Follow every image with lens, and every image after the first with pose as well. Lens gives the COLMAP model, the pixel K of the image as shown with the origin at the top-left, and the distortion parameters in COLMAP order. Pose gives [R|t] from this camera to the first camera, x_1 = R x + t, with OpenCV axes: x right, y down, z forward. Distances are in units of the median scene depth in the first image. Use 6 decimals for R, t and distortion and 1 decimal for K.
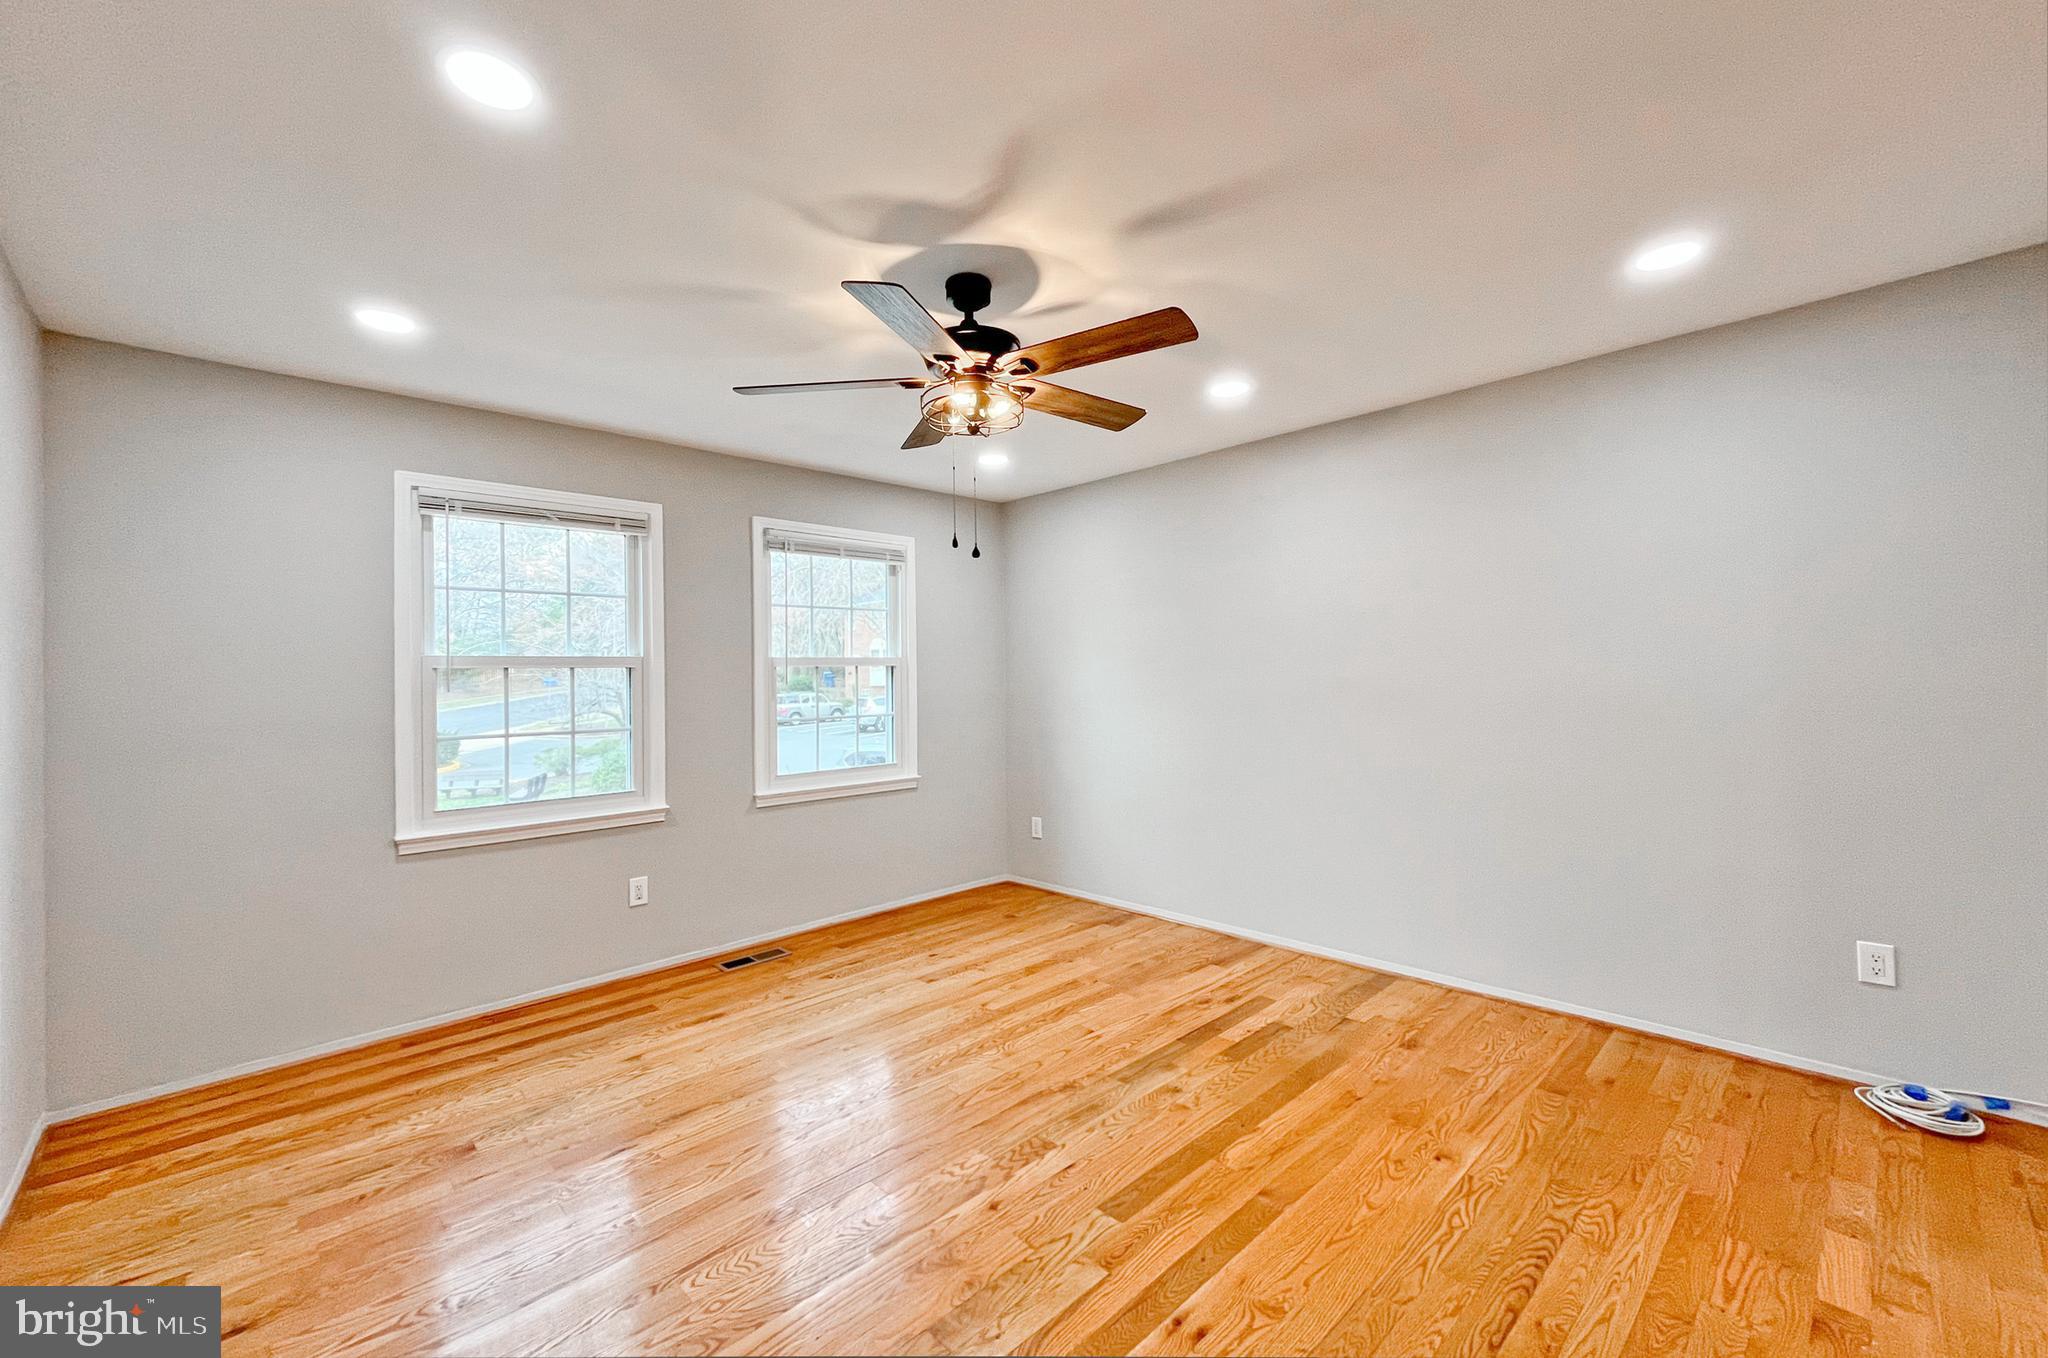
lens RADIAL K [[811.9, 0, 1018.3], [0, 811.9, 682.1], [0, 0, 1]] dist [-0.010758, -0.002282]
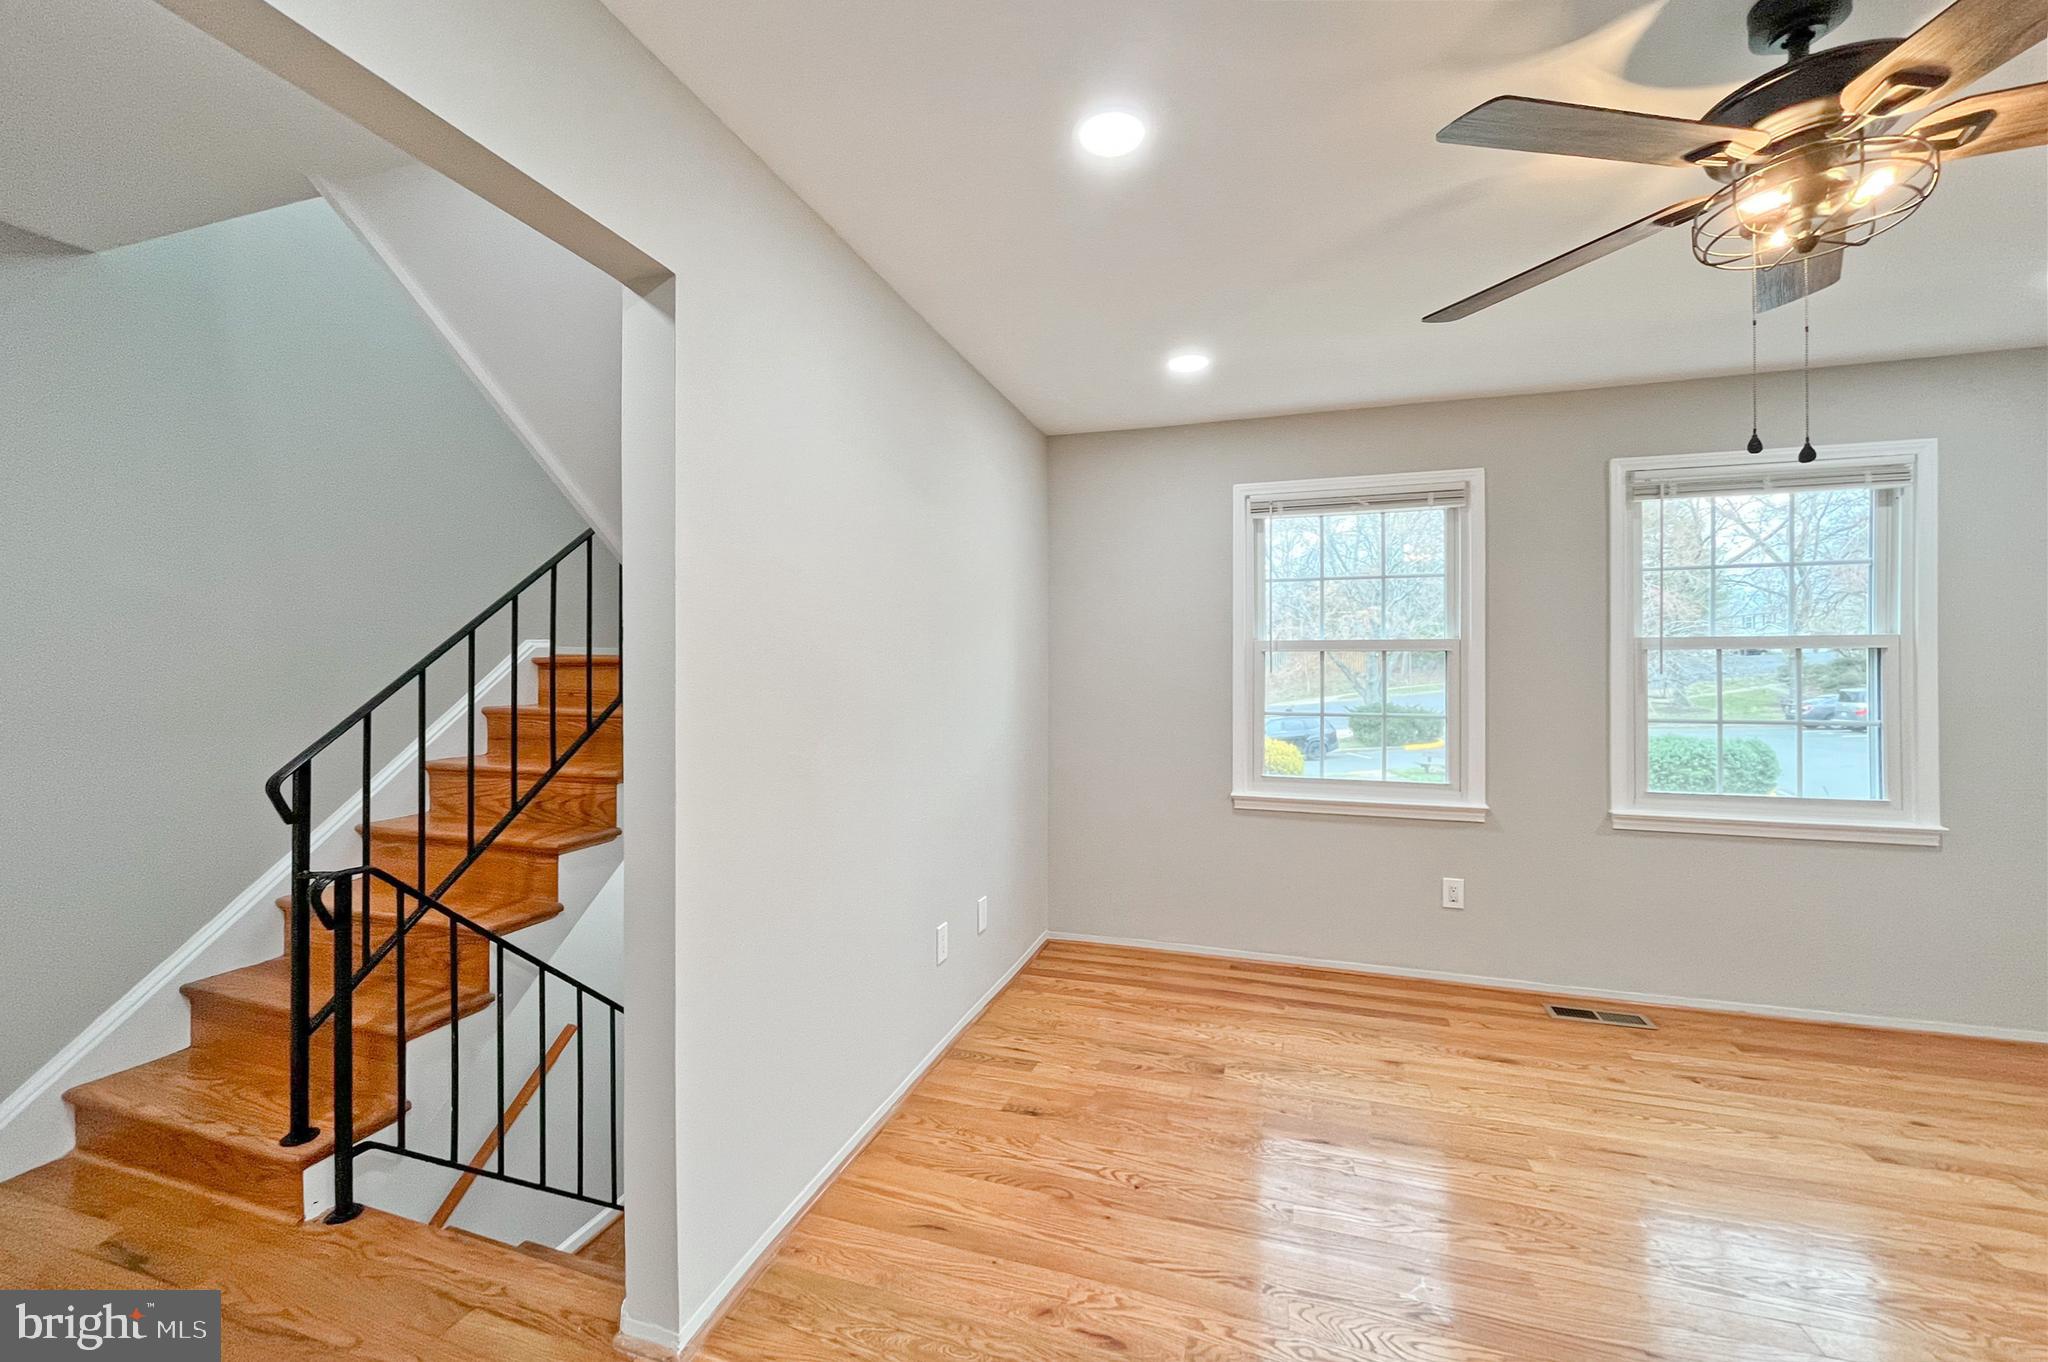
lens RADIAL K [[811.9, 0, 1015.7], [0, 811.9, 677.0], [0, 0, 1]] dist [-0.010758, -0.002282]
pose [[0.445024, 0.027357, -0.895101, 0.155078], [-0.015759, 0.999618, 0.022717, -0.001846], [0.895380, 0.003996, 0.445285, 0.169413]]
